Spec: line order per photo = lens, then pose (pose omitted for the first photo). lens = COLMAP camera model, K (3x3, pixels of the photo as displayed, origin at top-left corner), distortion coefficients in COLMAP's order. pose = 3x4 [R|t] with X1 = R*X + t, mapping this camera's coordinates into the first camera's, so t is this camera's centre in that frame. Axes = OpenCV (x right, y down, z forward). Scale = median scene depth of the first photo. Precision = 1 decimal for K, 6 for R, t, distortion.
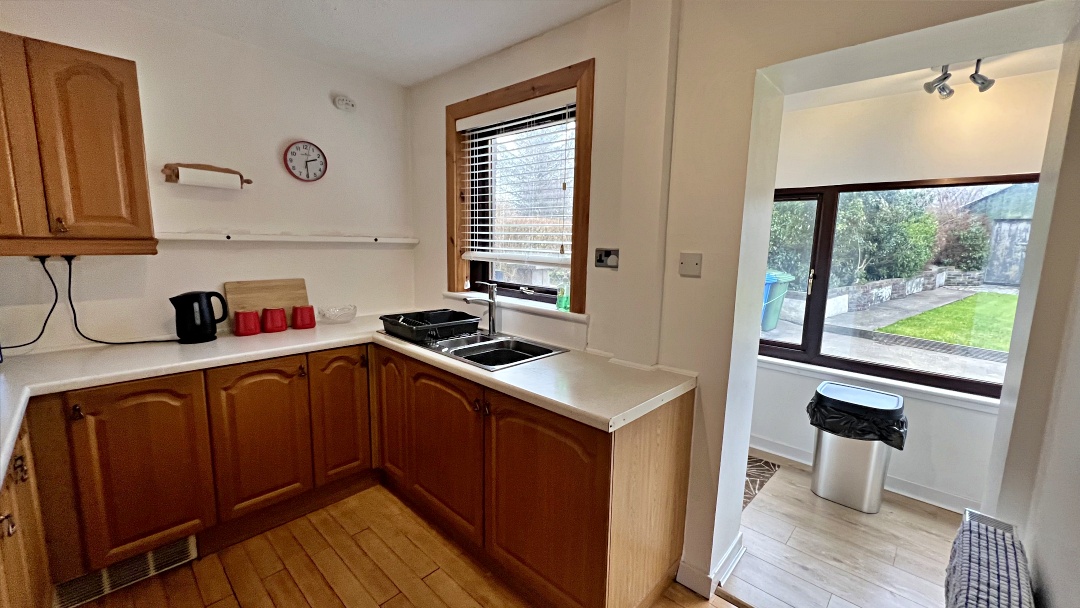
lens RADIAL K [[429.0, 0, 540.0], [0, 429.0, 304.0], [0, 0, 1]] dist [-0.006209, 0.000104]
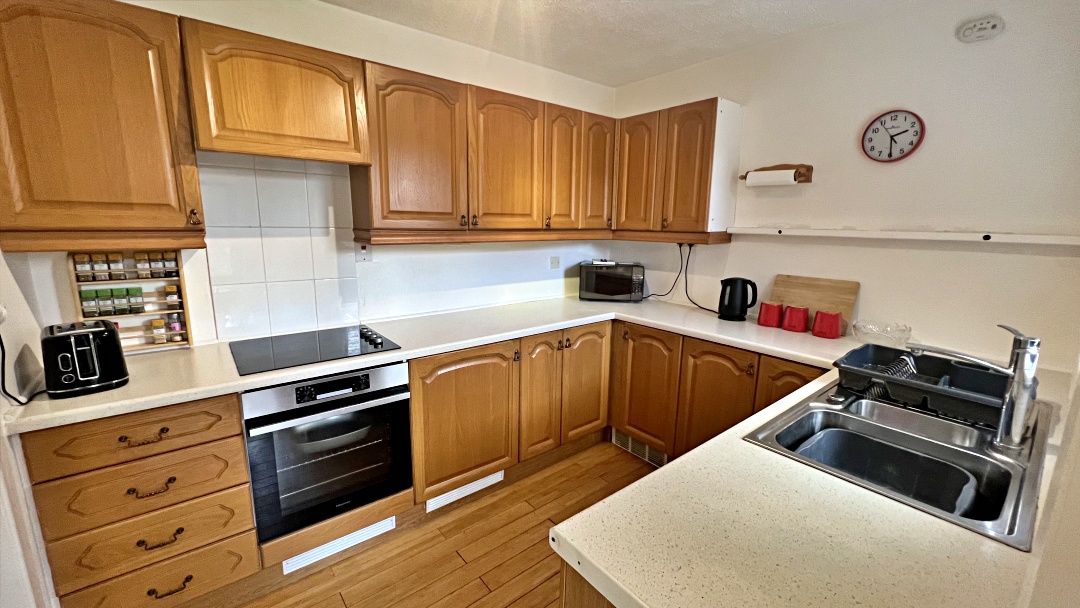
lens RADIAL K [[429.0, 0, 540.0], [0, 429.0, 304.0], [0, 0, 1]] dist [-0.006209, 0.000104]
pose [[-0.128768, 0.160261, -0.978639, 0.390218], [-0.163014, 0.970010, 0.180297, -0.076046], [0.978185, 0.182748, -0.098782, 0.546745]]
